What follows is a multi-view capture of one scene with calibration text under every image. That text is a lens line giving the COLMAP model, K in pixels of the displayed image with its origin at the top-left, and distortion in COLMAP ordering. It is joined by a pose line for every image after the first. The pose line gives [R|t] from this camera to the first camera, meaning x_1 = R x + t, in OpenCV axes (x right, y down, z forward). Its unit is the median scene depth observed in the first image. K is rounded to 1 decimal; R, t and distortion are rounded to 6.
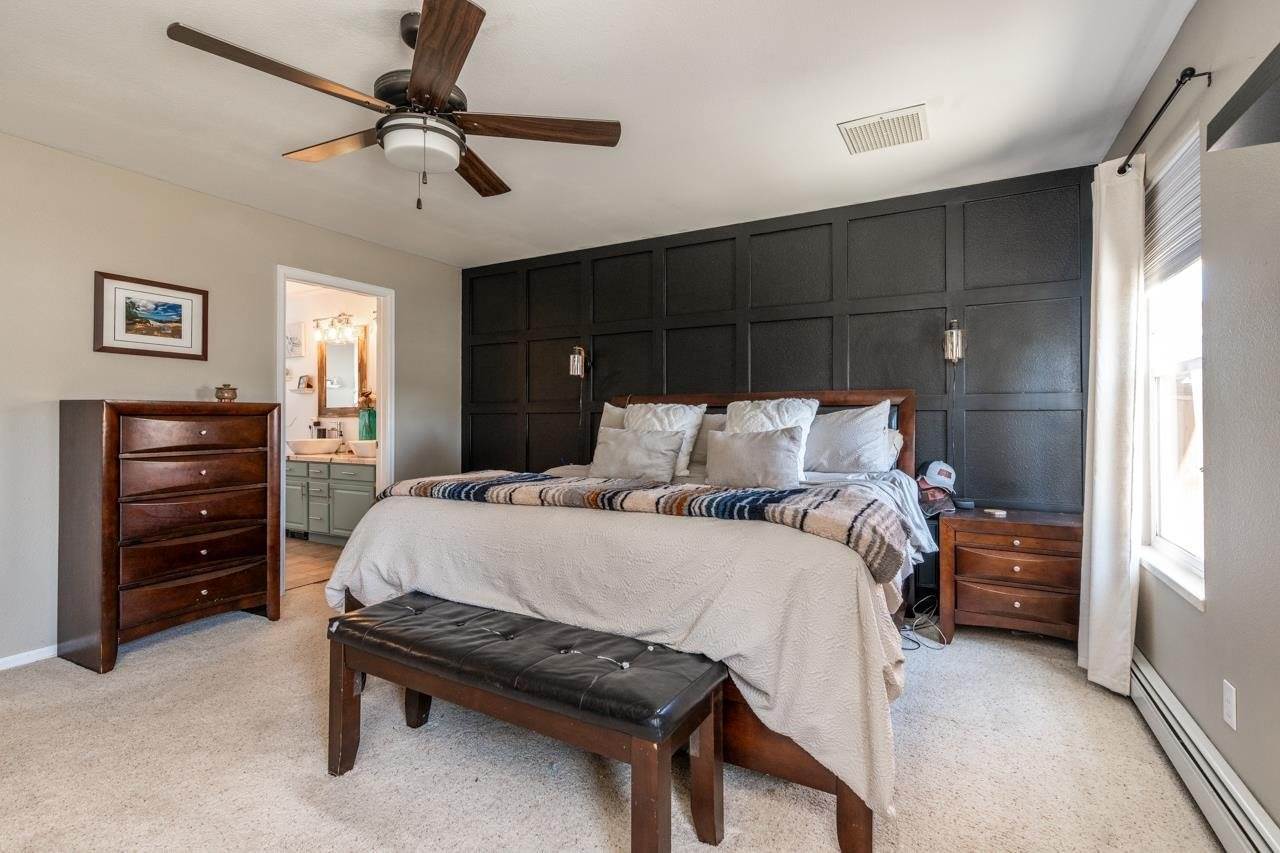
lens RADIAL K [[580.2, 0, 634.3], [0, 580.2, 419.4], [0, 0, 1]] dist [-0.005902, 0.001409]
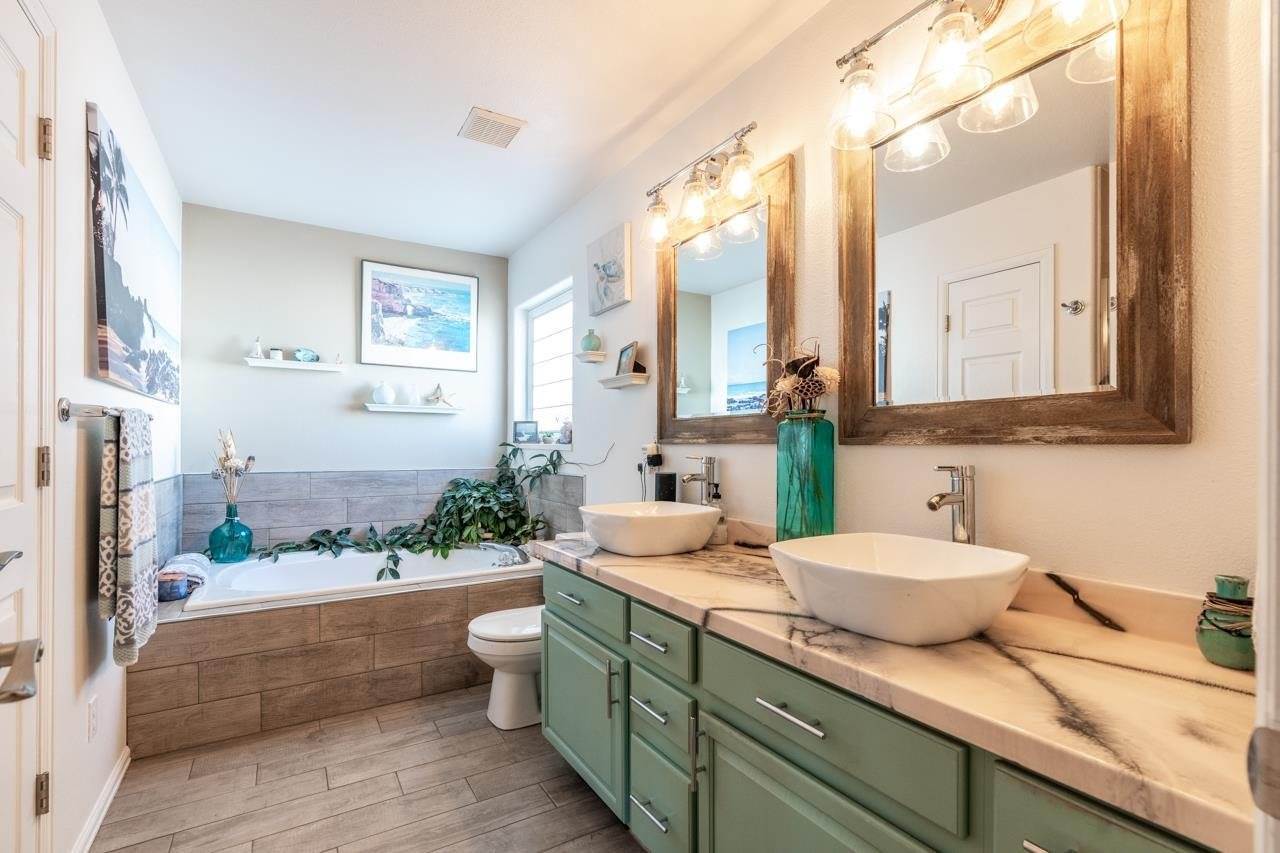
lens RADIAL K [[580.2, 0, 647.1], [0, 580.2, 437.4], [0, 0, 1]] dist [-0.005902, 0.001409]
pose [[0.870661, -0.003076, -0.491875, -0.365327], [-0.004599, 0.999886, -0.014394, -0.002356], [0.491863, 0.014794, 0.870547, 0.666335]]
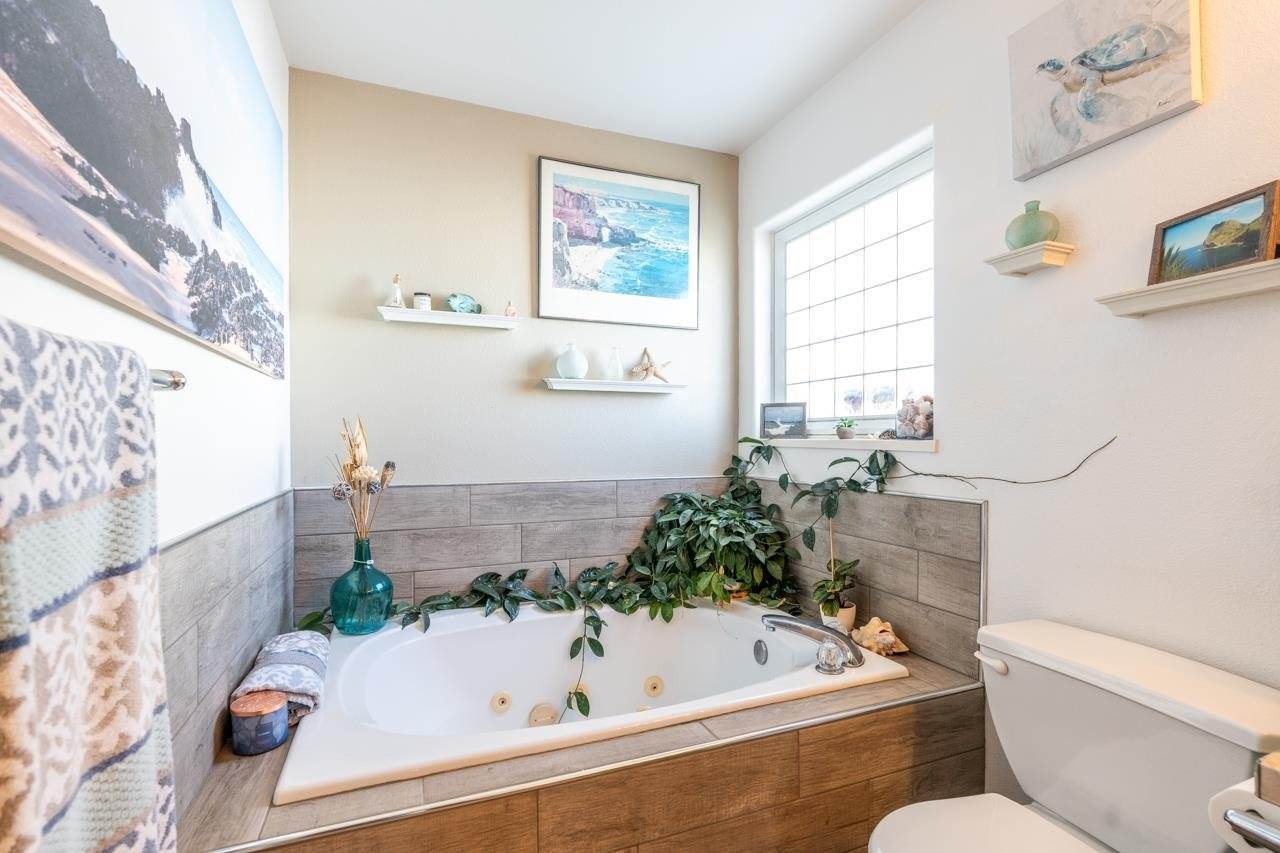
lens RADIAL K [[580.2, 0, 633.1], [0, 580.2, 432.8], [0, 0, 1]] dist [-0.005902, 0.001409]
pose [[0.767967, -0.008130, -0.640437, -0.626716], [0.001258, 0.999937, -0.011186, -0.003925], [0.640488, 0.007785, 0.767929, 0.786178]]
